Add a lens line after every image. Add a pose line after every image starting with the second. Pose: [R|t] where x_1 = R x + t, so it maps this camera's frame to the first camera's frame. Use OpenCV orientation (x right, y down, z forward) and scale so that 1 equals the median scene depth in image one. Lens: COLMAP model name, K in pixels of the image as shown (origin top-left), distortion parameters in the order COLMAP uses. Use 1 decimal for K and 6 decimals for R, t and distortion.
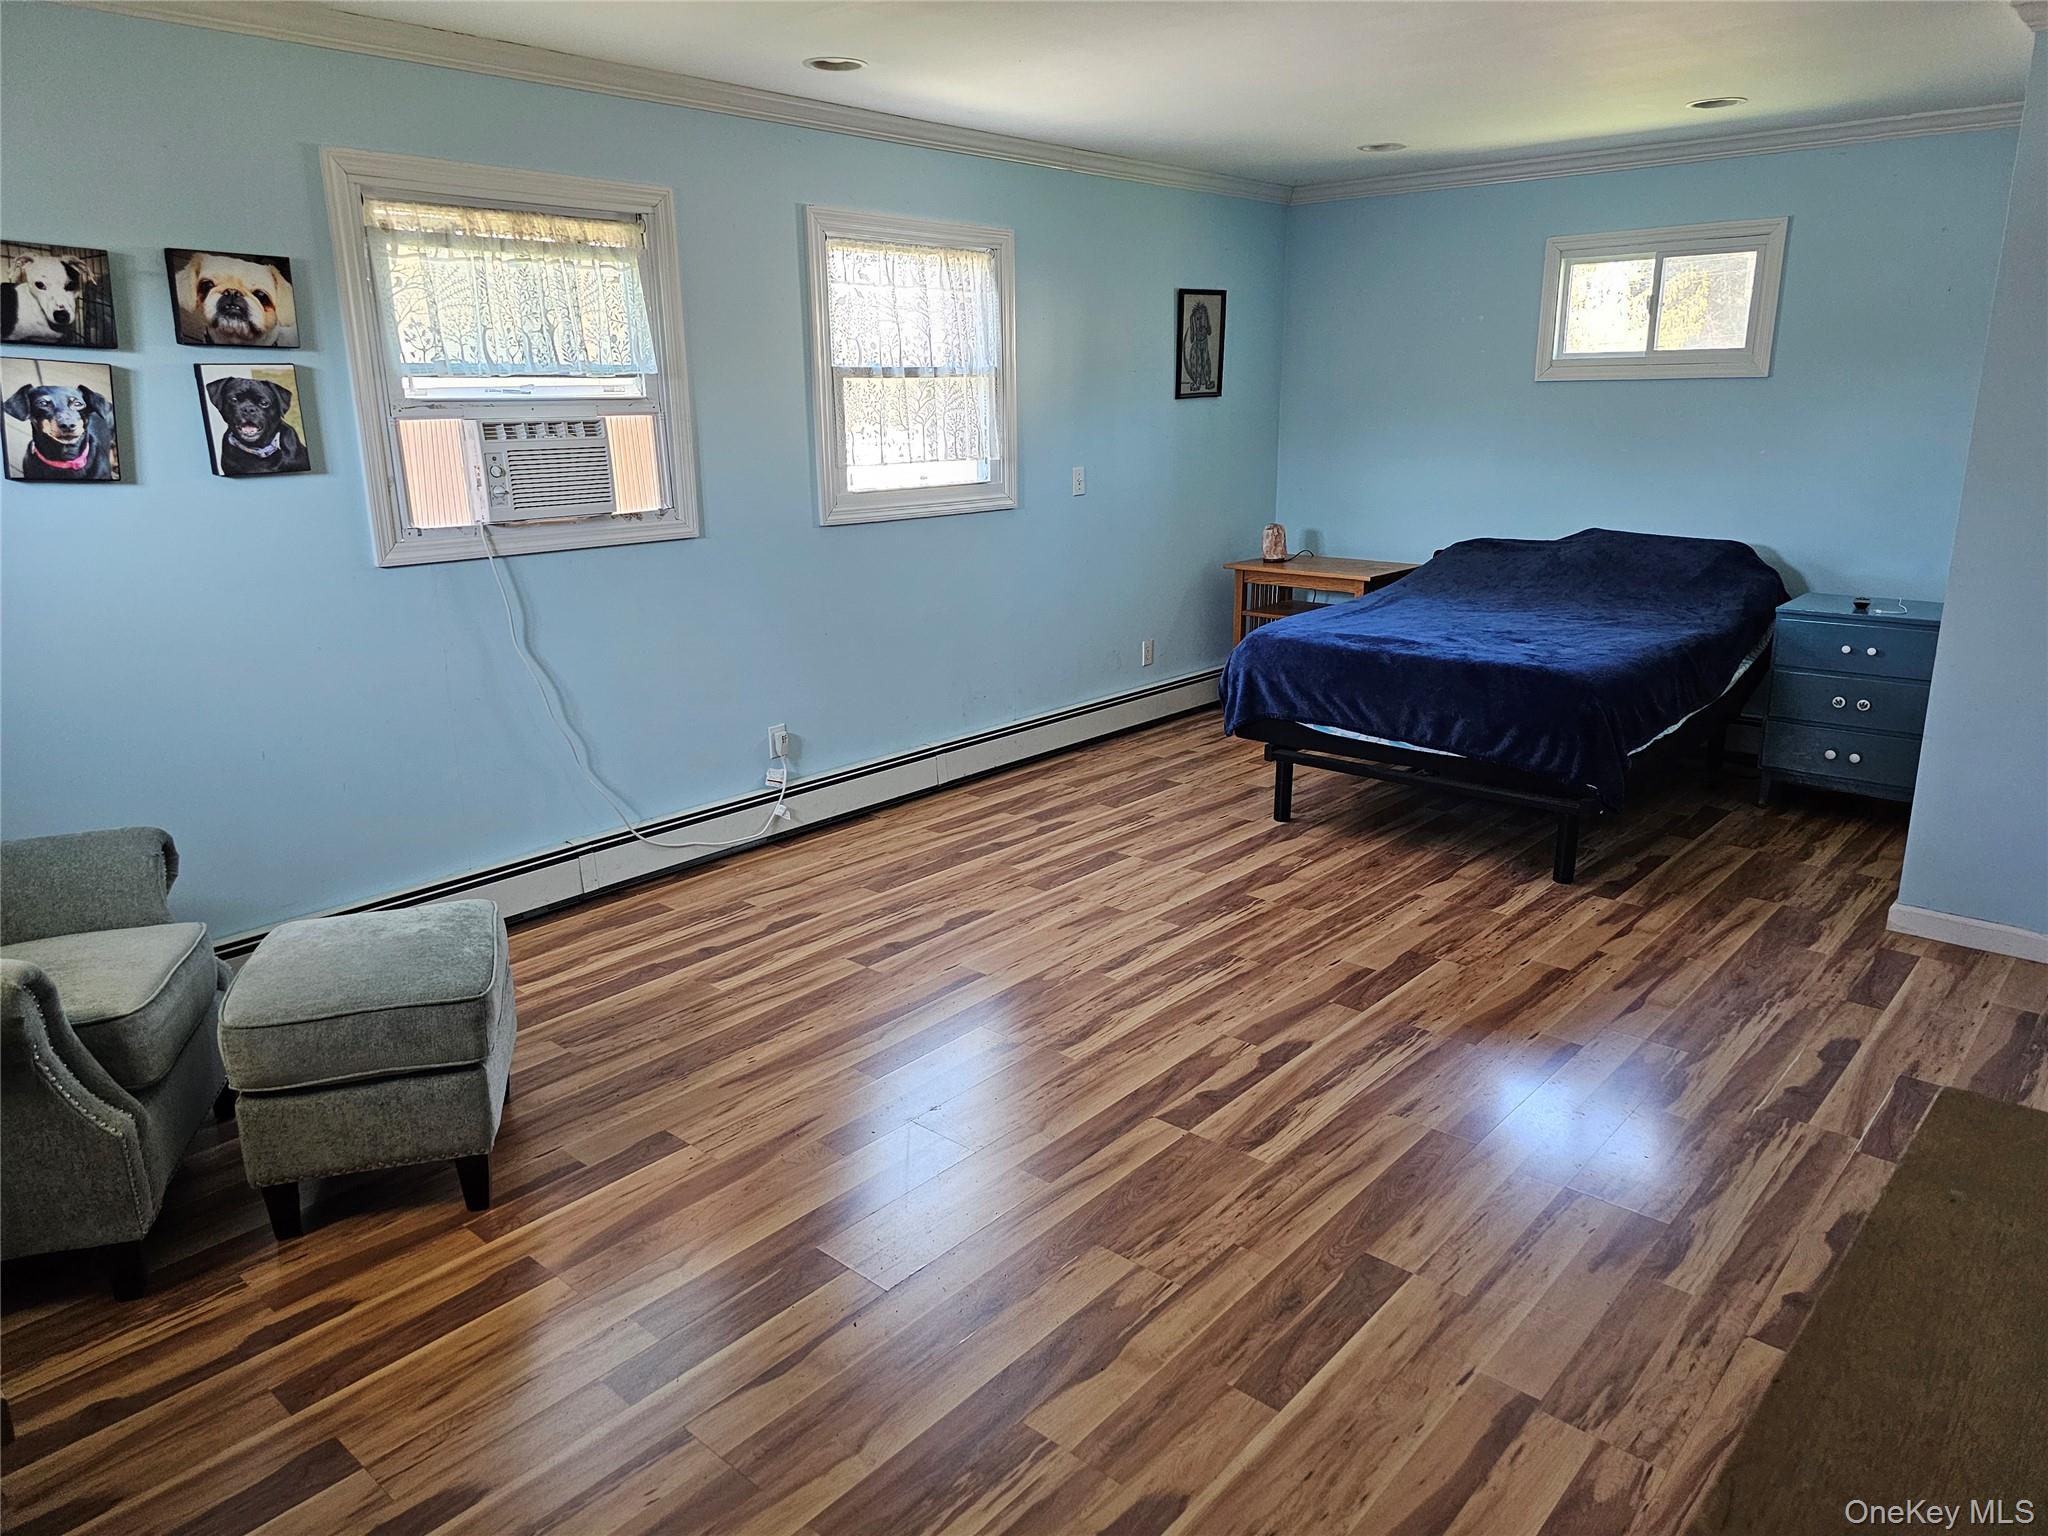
lens RADIAL K [[1376.8, 0, 1029.6], [0, 1376.8, 763.1], [0, 0, 1]] dist [0.059646, -0.032707]
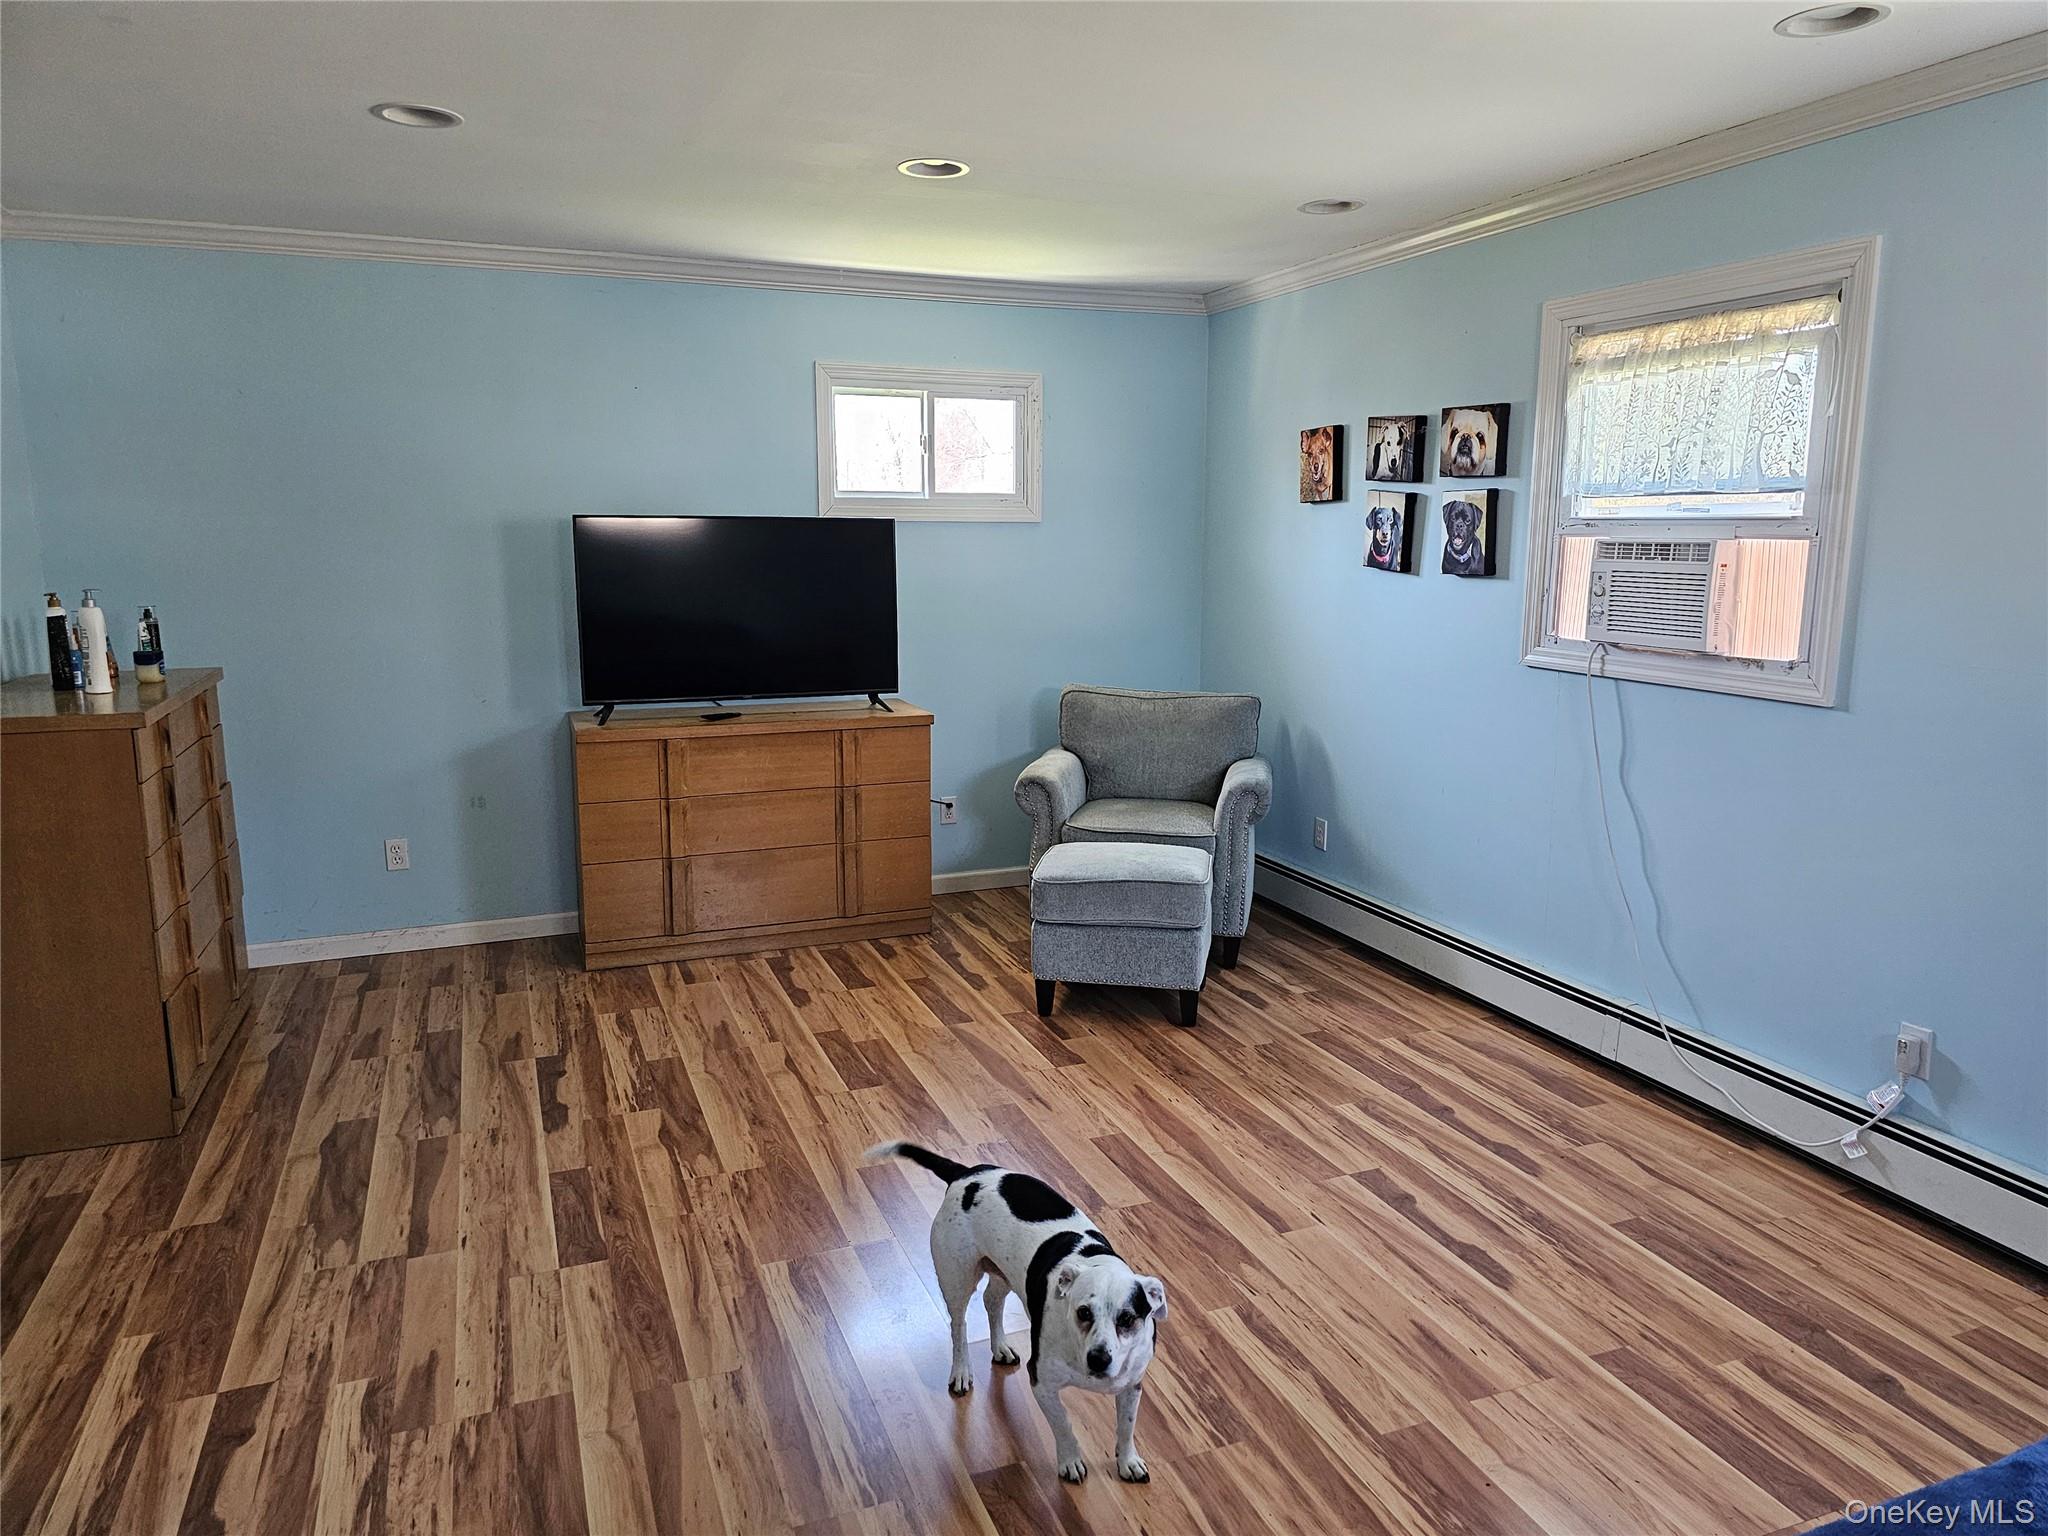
lens RADIAL K [[1376.8, 0, 1024.9], [0, 1376.8, 772.2], [0, 0, 1]] dist [0.059646, -0.032707]
pose [[-0.457414, 0.177858, -0.871286, 0.761079], [-0.223955, 0.925172, 0.306432, -0.338166], [0.860591, 0.335295, -0.383355, 1.202849]]
